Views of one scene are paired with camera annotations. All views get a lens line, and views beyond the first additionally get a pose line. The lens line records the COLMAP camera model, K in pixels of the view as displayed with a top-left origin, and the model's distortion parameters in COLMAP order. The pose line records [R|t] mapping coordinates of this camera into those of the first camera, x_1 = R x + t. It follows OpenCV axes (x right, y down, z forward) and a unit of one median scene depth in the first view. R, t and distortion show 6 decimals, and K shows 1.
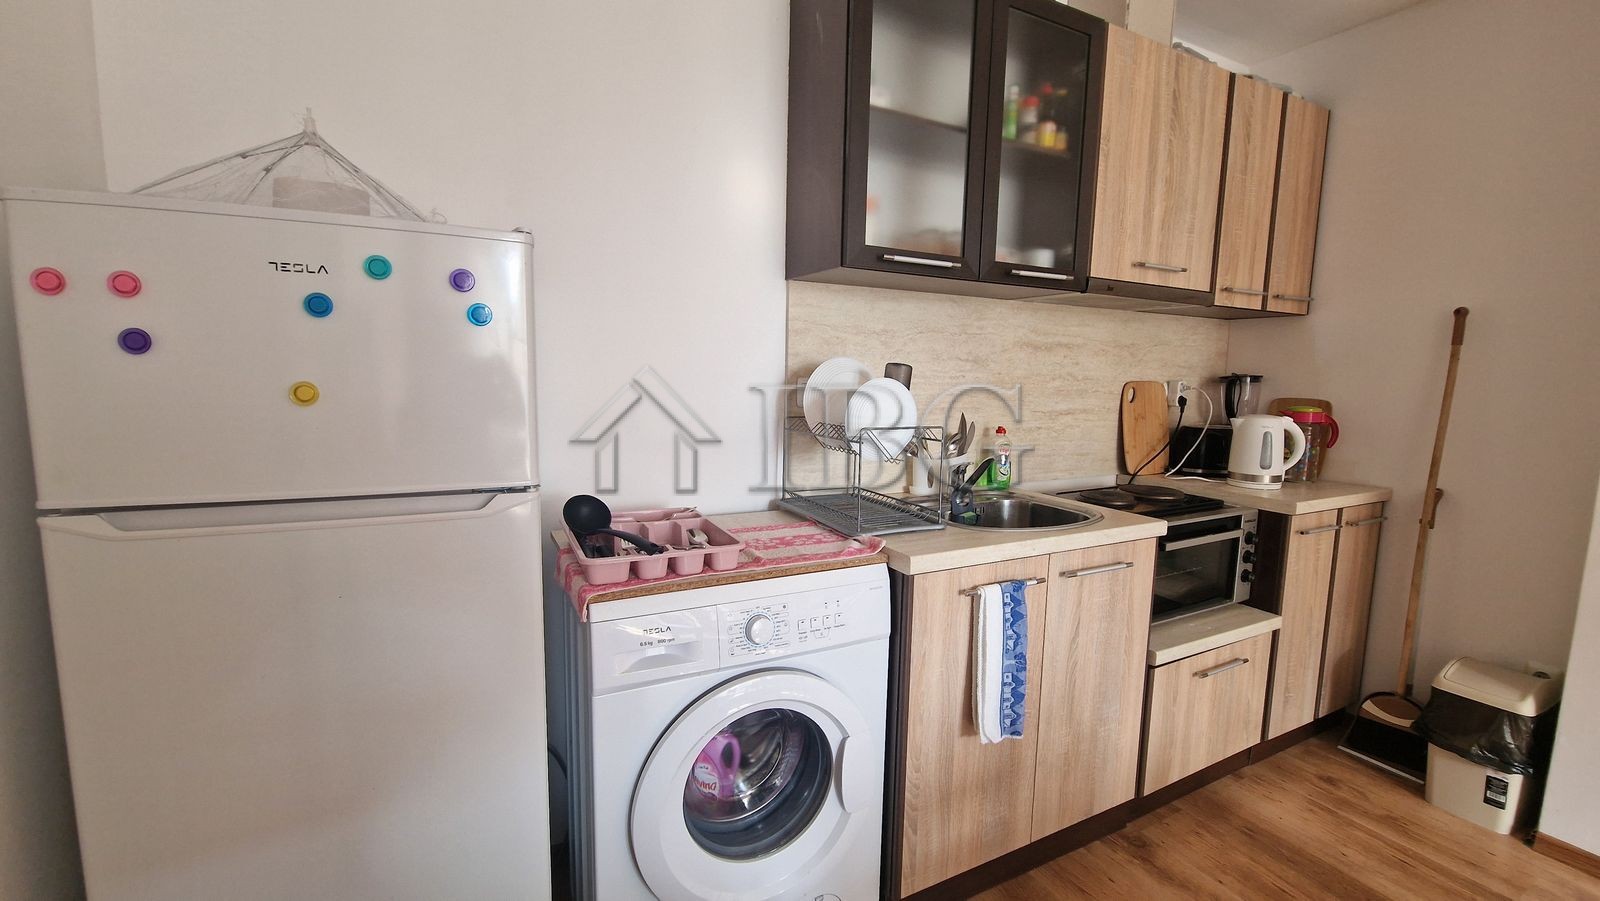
lens RADIAL K [[655.9, 0, 804.1], [0, 655.9, 449.9], [0, 0, 1]] dist [0.000562, -0.002696]
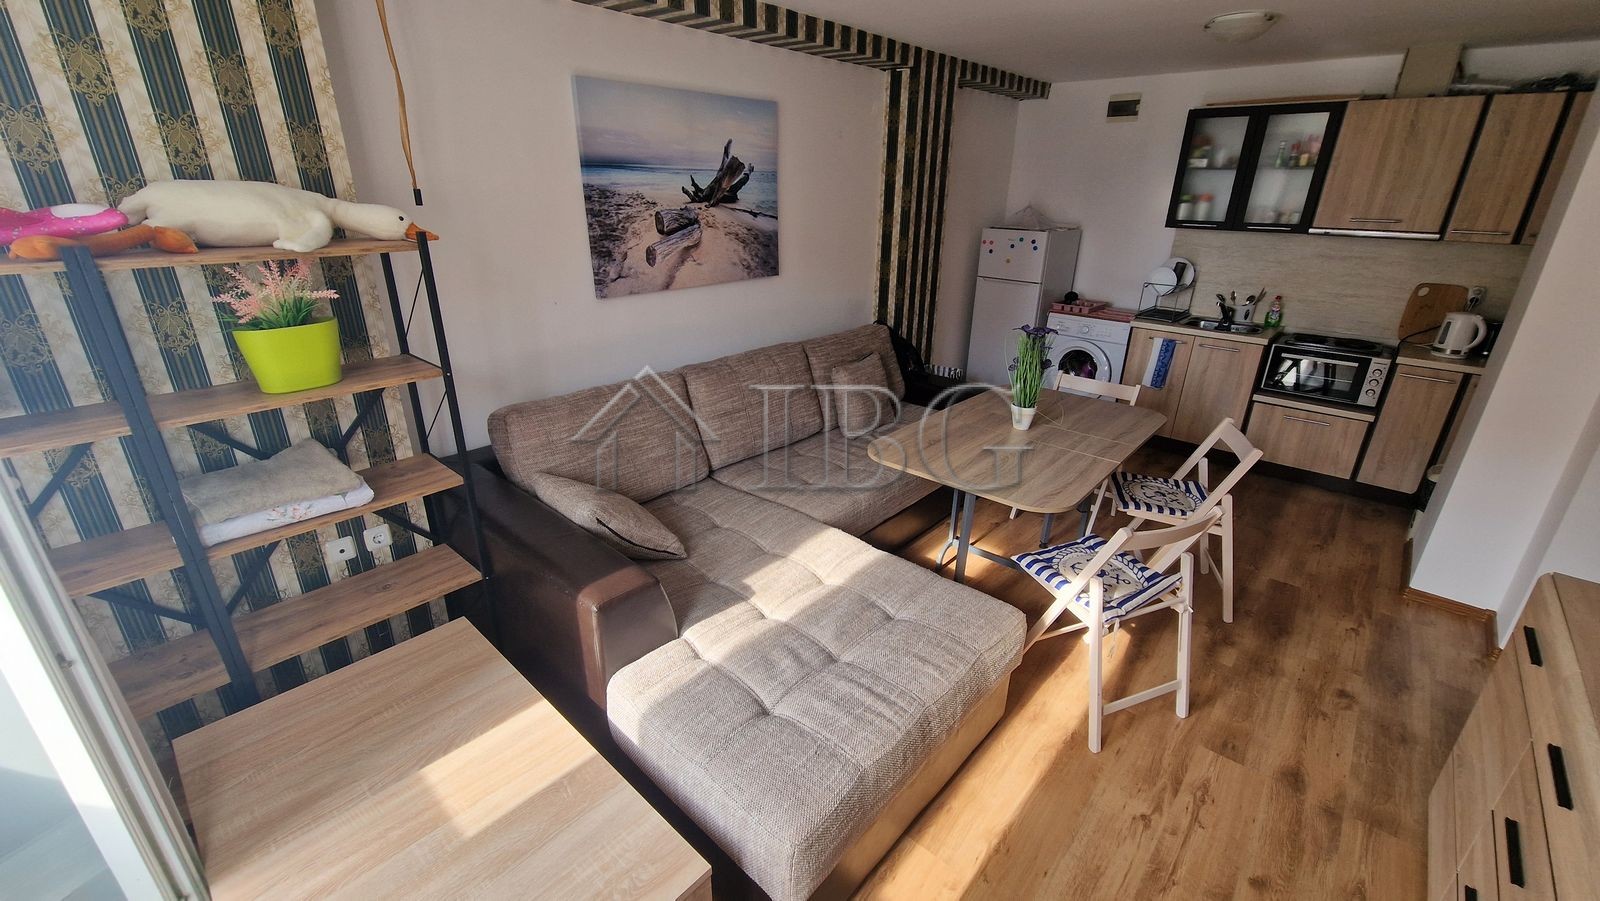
lens RADIAL K [[655.9, 0, 798.2], [0, 655.9, 452.1], [0, 0, 1]] dist [0.000562, -0.002696]
pose [[0.338118, 0.341724, -0.876870, 1.892249], [-0.117649, 0.939785, 0.320878, -0.060661], [0.933721, -0.005332, 0.357962, -1.257851]]
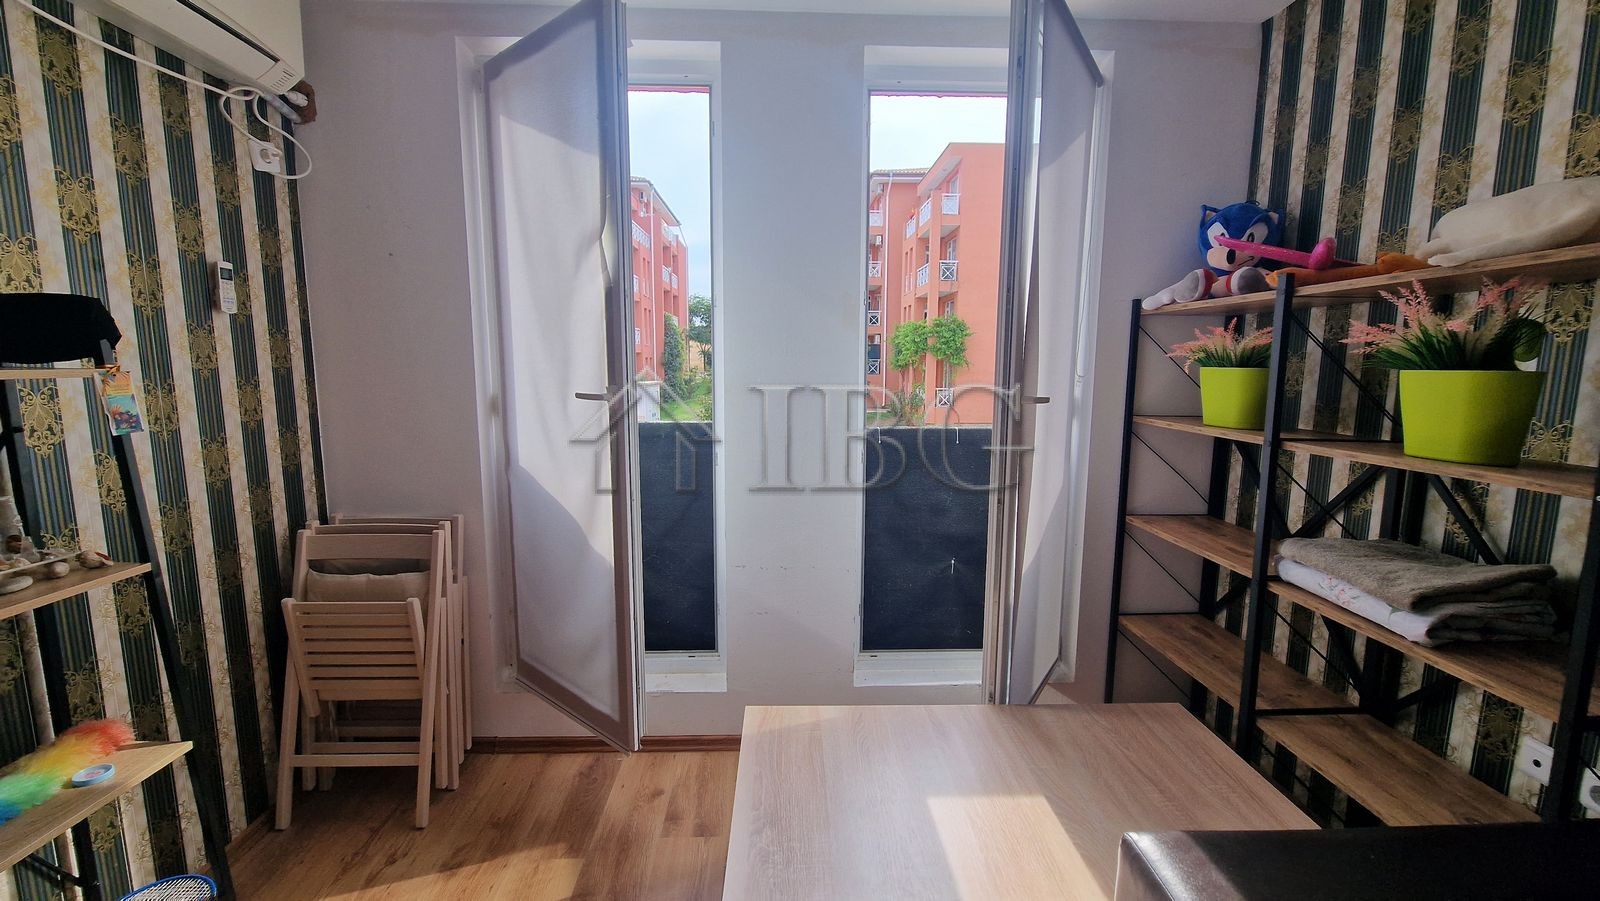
lens RADIAL K [[655.9, 0, 802.4], [0, 655.9, 449.7], [0, 0, 1]] dist [0.000562, -0.002696]
pose [[-0.897877, -0.082219, 0.432500, 1.143699], [0.030256, 0.968559, 0.246937, 0.035273], [-0.439205, 0.234805, -0.867160, -0.739125]]
